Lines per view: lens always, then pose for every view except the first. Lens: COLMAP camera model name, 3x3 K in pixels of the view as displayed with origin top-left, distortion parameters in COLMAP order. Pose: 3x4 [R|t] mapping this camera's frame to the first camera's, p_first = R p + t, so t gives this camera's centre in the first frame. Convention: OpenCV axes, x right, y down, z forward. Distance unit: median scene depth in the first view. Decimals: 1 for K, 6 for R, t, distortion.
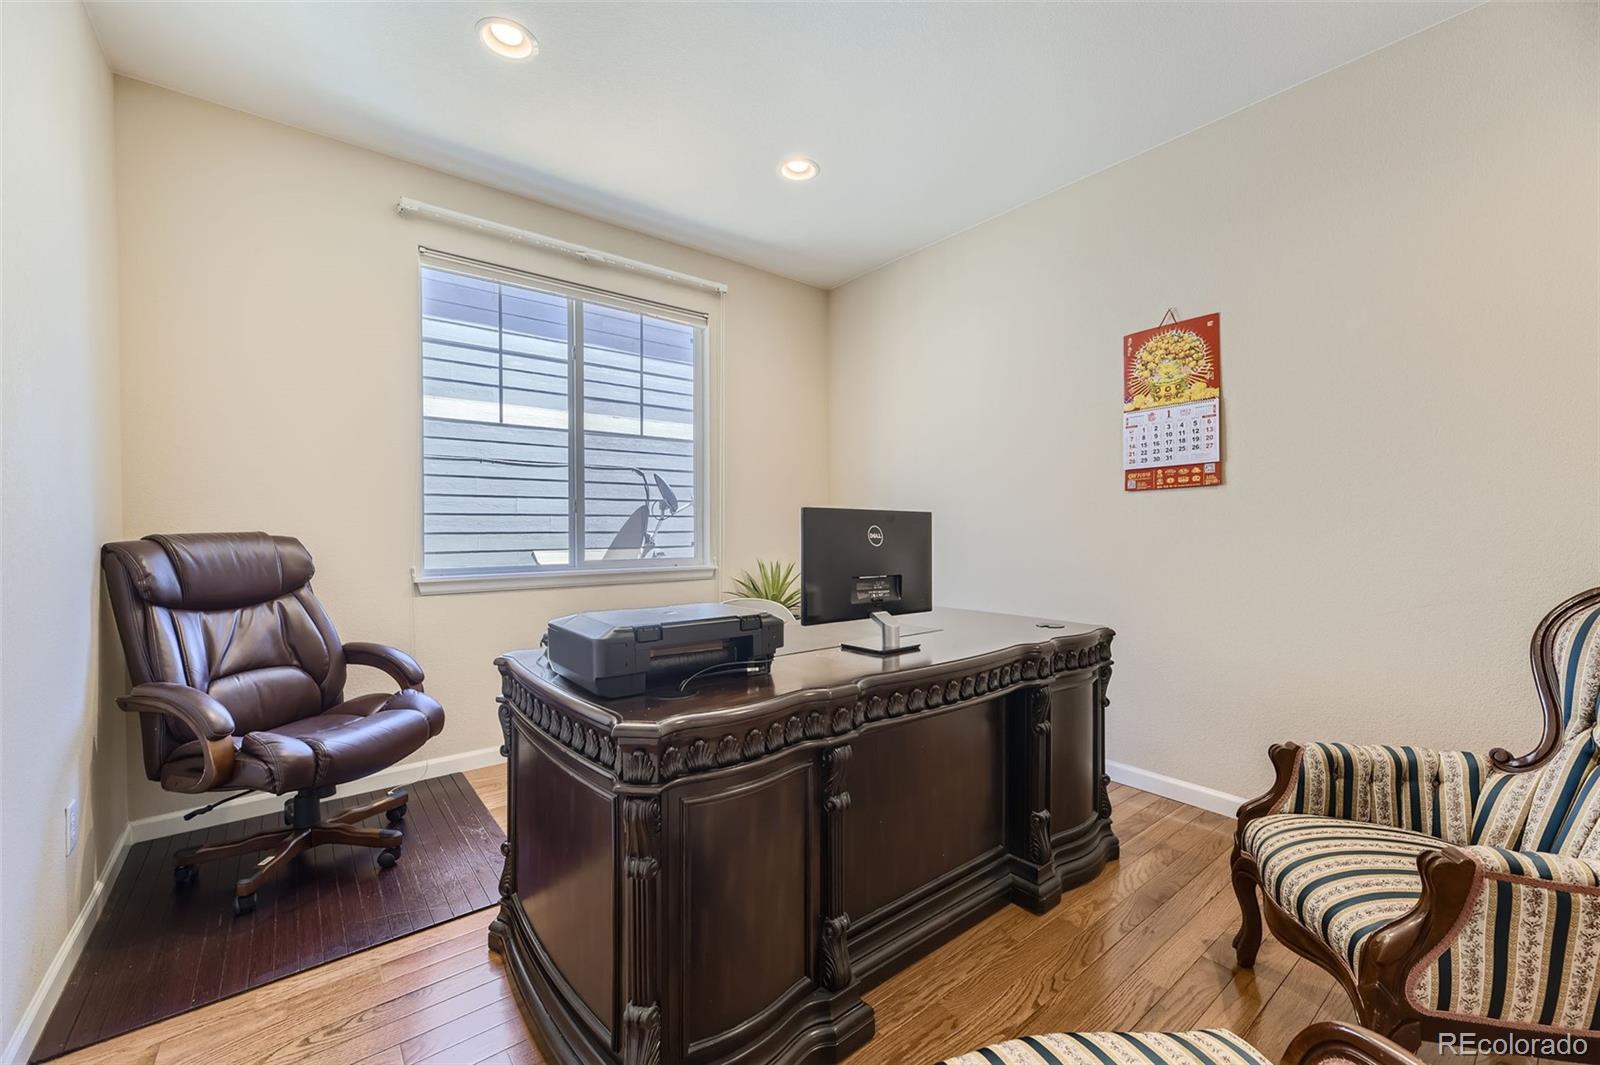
lens RADIAL K [[649.3, 0, 806.9], [0, 649.3, 538.7], [0, 0, 1]] dist [0.004441, 0.000177]
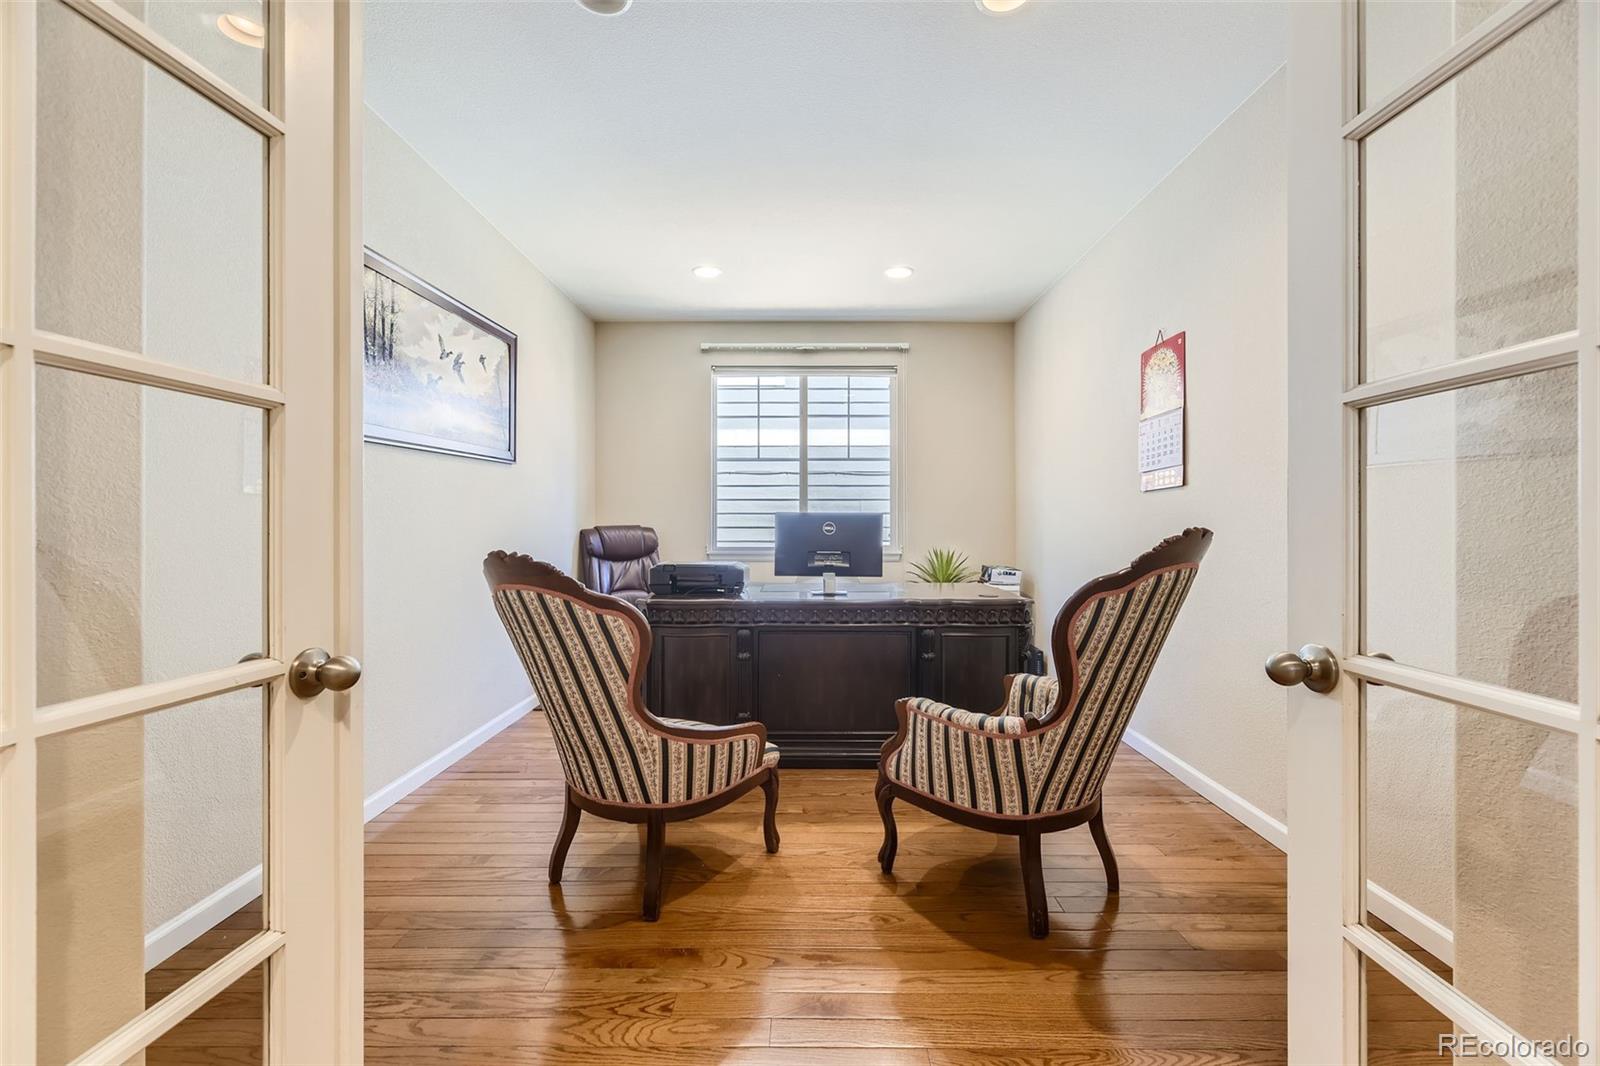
lens RADIAL K [[649.3, 0, 793.3], [0, 649.3, 522.5], [0, 0, 1]] dist [0.004441, 0.000177]
pose [[0.777722, 0.000207, -0.628608, 0.887425], [-0.010388, 0.999868, -0.012522, 0.001704], [0.628522, 0.016268, 0.777622, -0.309131]]
